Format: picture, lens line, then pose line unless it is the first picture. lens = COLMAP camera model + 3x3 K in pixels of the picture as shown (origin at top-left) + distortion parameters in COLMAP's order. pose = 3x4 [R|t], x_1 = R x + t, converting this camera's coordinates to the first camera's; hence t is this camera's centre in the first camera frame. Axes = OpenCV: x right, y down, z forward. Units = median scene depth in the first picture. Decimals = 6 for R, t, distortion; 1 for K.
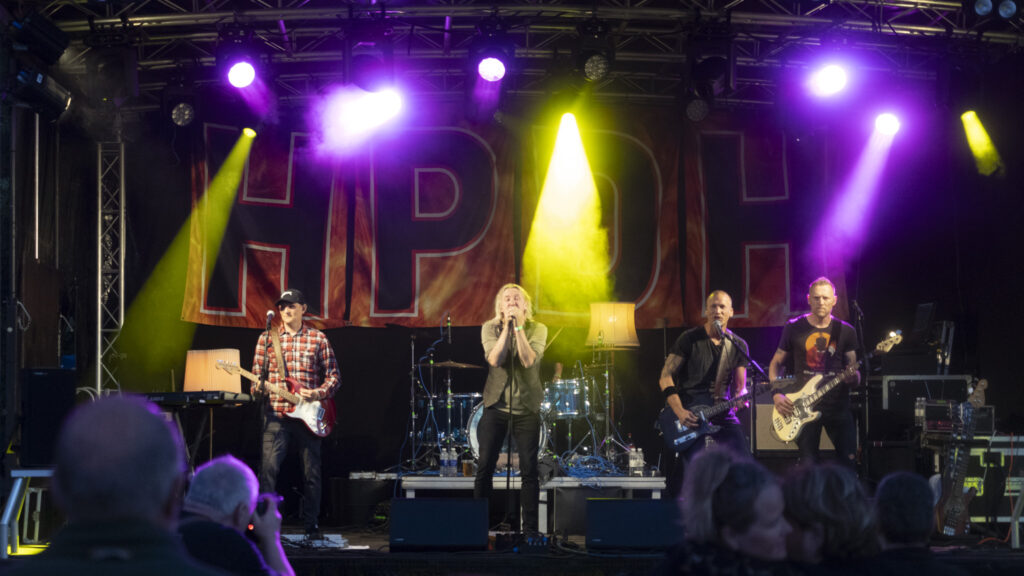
lens RADIAL K [[2165.2, 0, 512.0], [0, 2165.2, 288.0], [0, 0, 1]] dist [-0.051400, -0.045721]
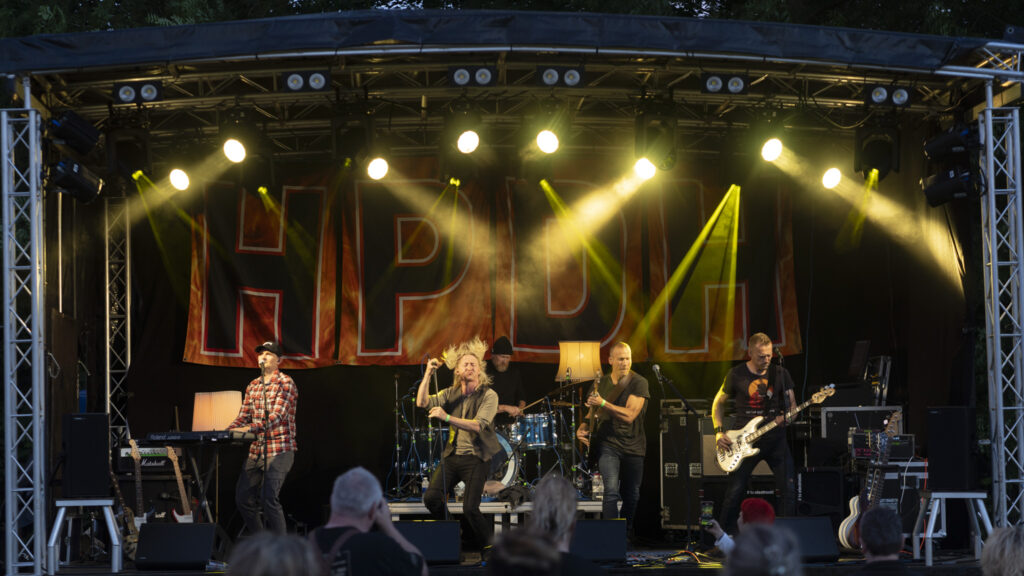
lens RADIAL K [[2519.1, 0, 512.0], [0, 2519.1, 288.0], [0, 0, 1]] dist [-0.100245, -0.091970]
pose [[0.999934, -0.011015, -0.003322, 0.016967], [0.011019, 0.999939, 0.001229, -0.022424], [0.003309, -0.001266, 0.999994, -0.270334]]
